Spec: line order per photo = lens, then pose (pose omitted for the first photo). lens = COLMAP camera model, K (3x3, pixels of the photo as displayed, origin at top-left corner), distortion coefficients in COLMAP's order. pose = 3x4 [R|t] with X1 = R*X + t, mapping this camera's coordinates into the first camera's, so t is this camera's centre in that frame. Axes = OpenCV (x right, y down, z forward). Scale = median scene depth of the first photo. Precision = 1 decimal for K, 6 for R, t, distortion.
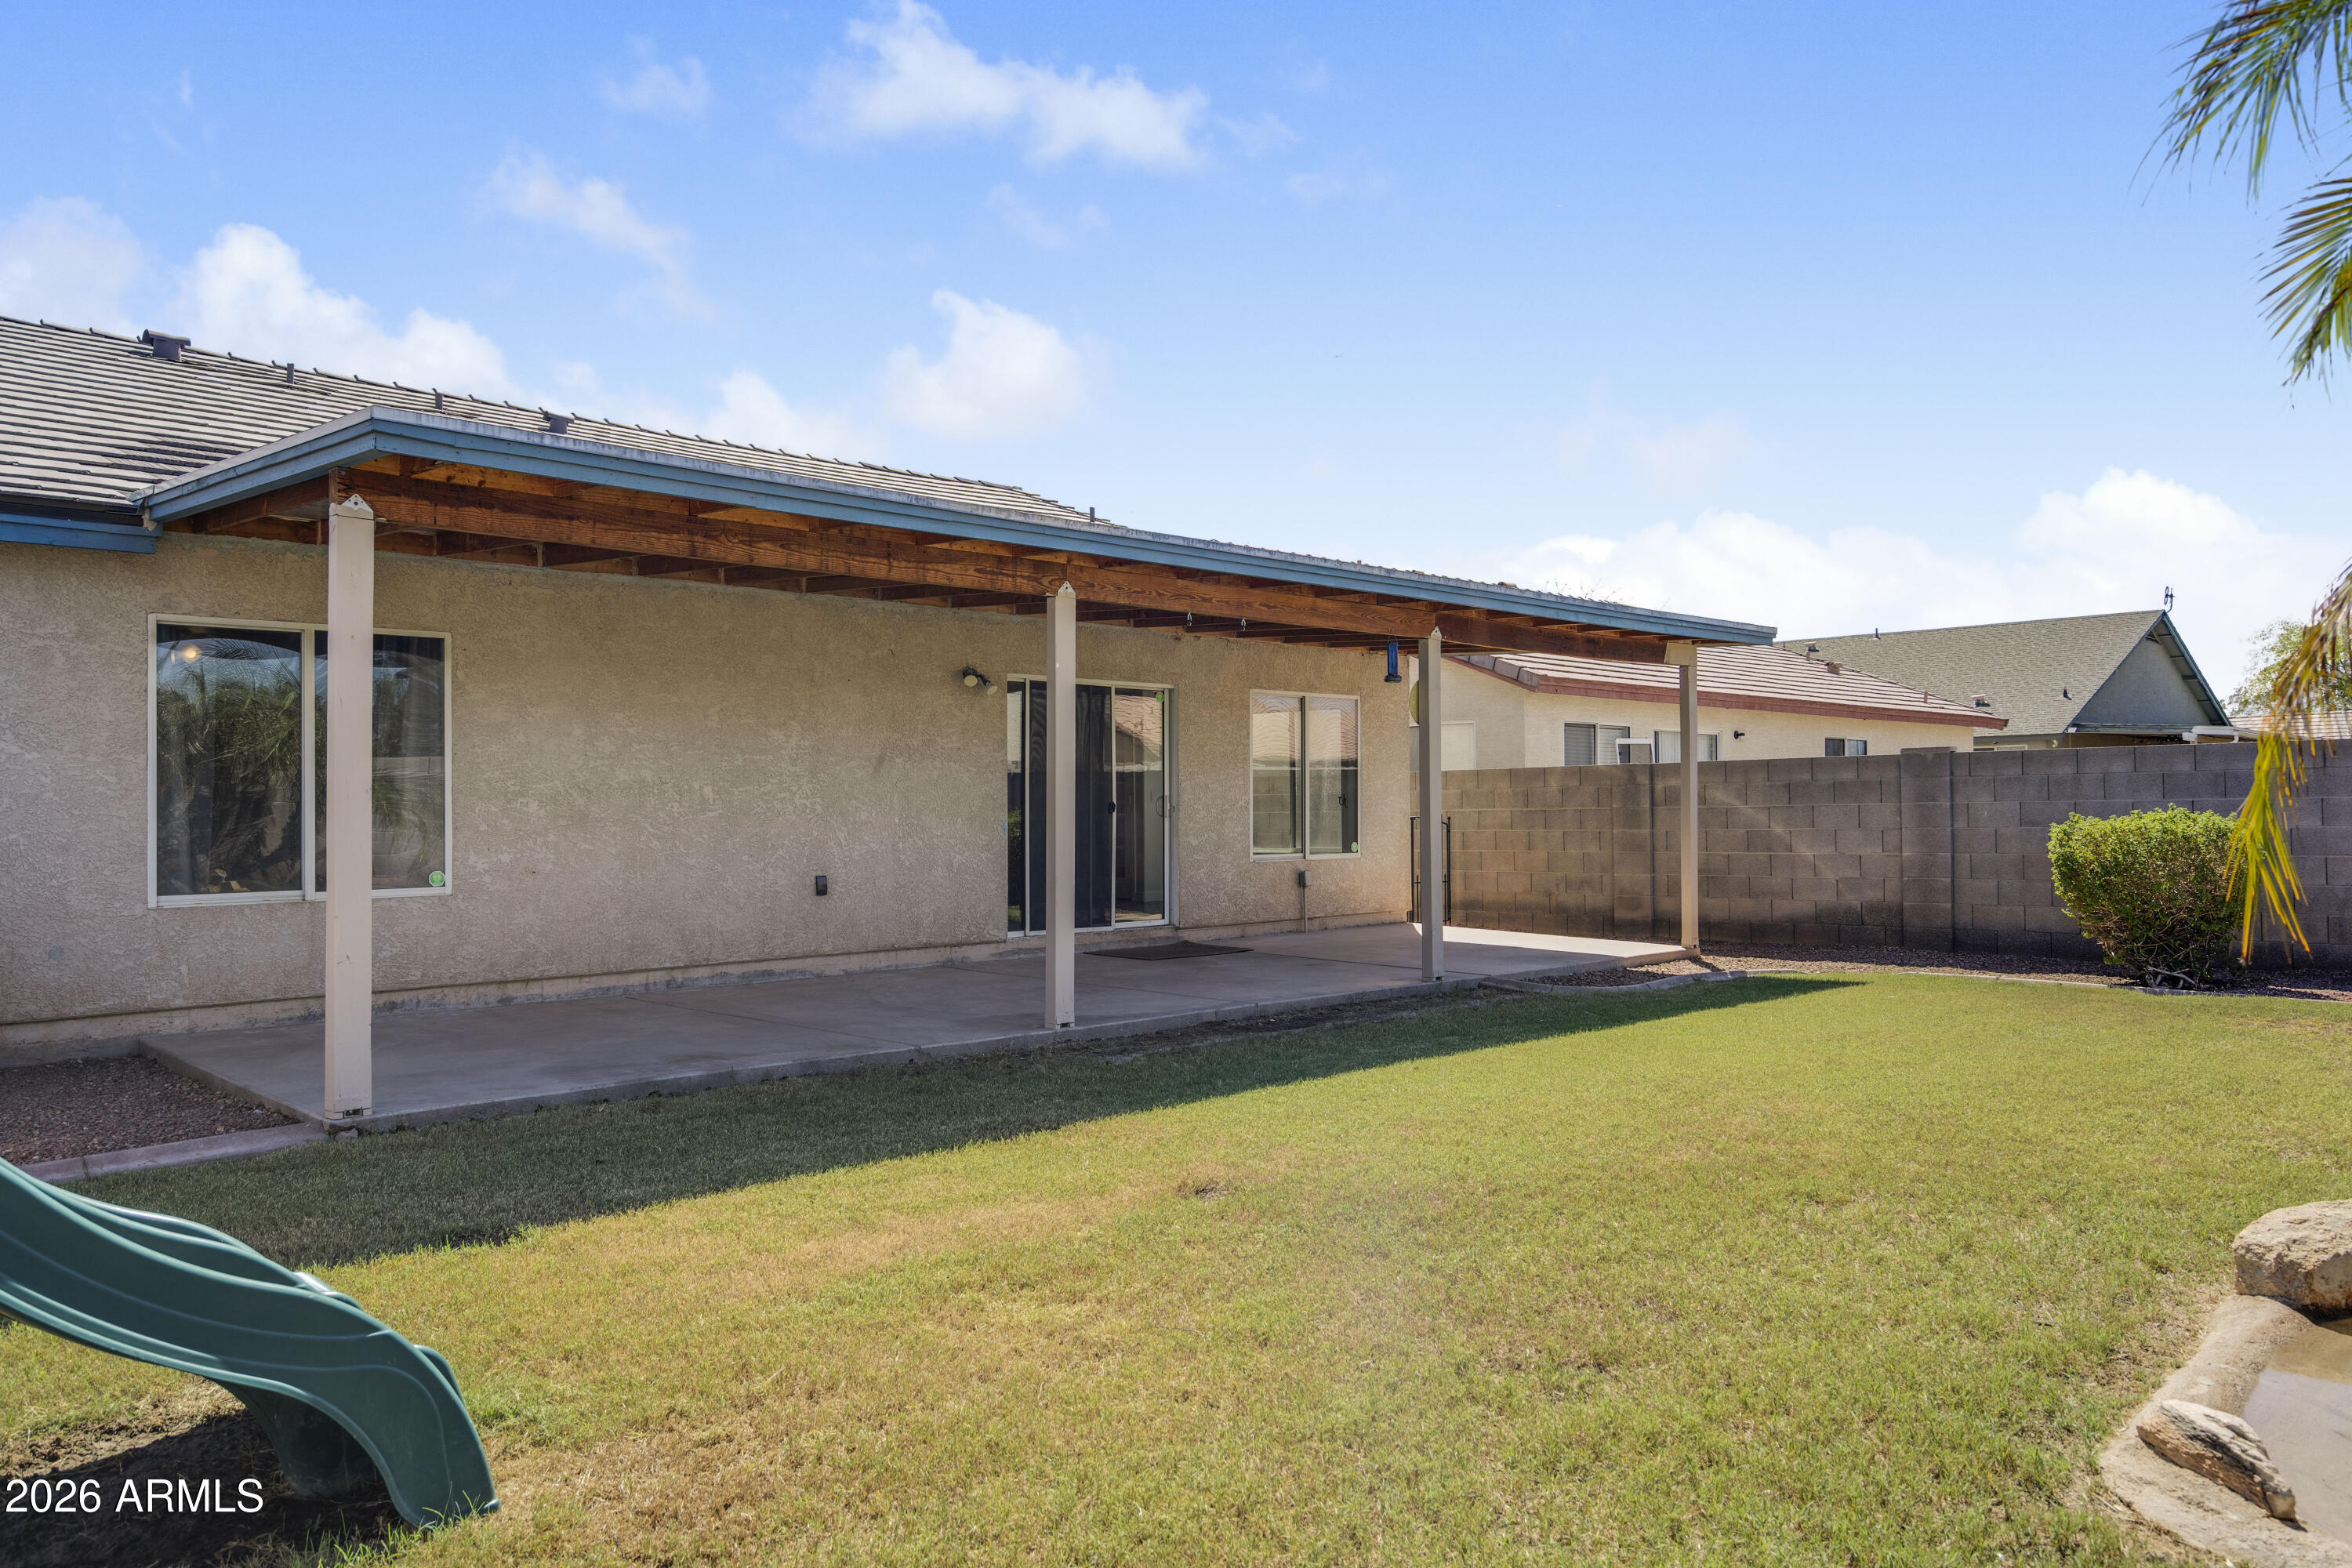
lens RADIAL K [[1606.9, 0, 1163.2], [0, 1606.9, 801.8], [0, 0, 1]] dist [0.001280, 0.002124]
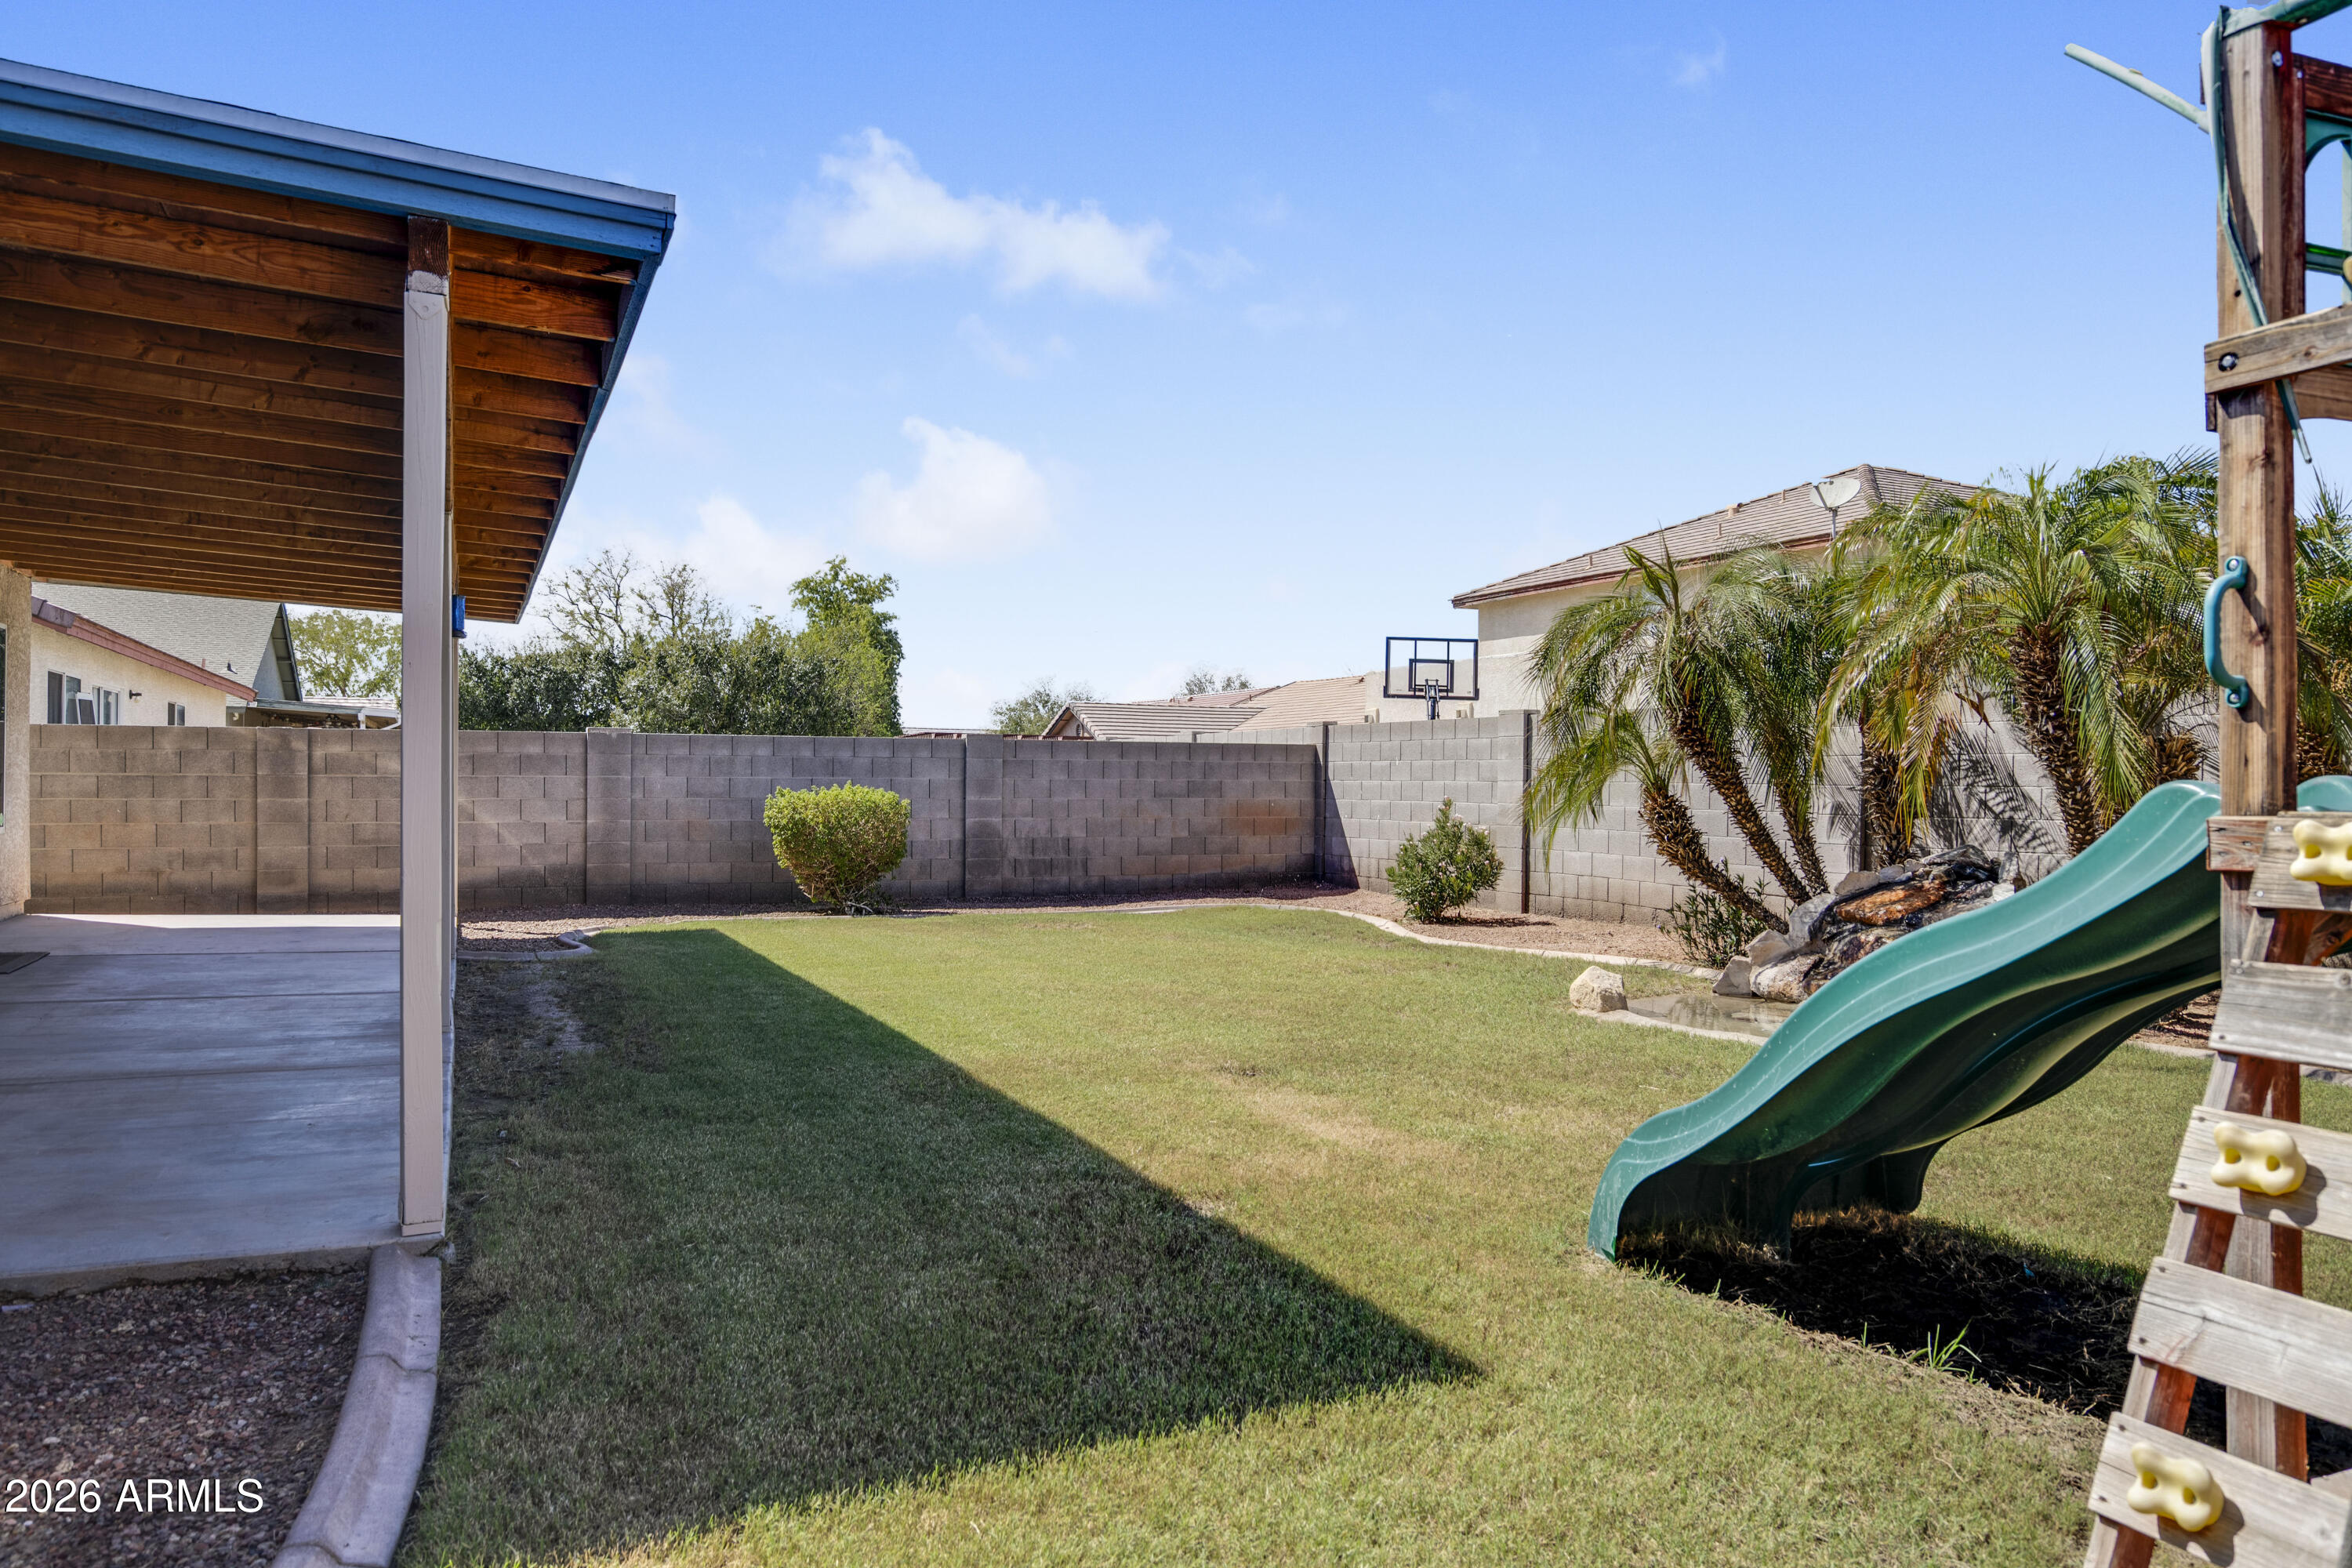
lens RADIAL K [[1606.9, 0, 1163.2], [0, 1606.9, 801.8], [0, 0, 1]] dist [0.001280, 0.002124]
pose [[0.356349, 0.005813, 0.934335, -0.427805], [-0.016648, 0.999861, 0.000128, 0.011405], [-0.934204, -0.015601, 0.356397, 0.210836]]
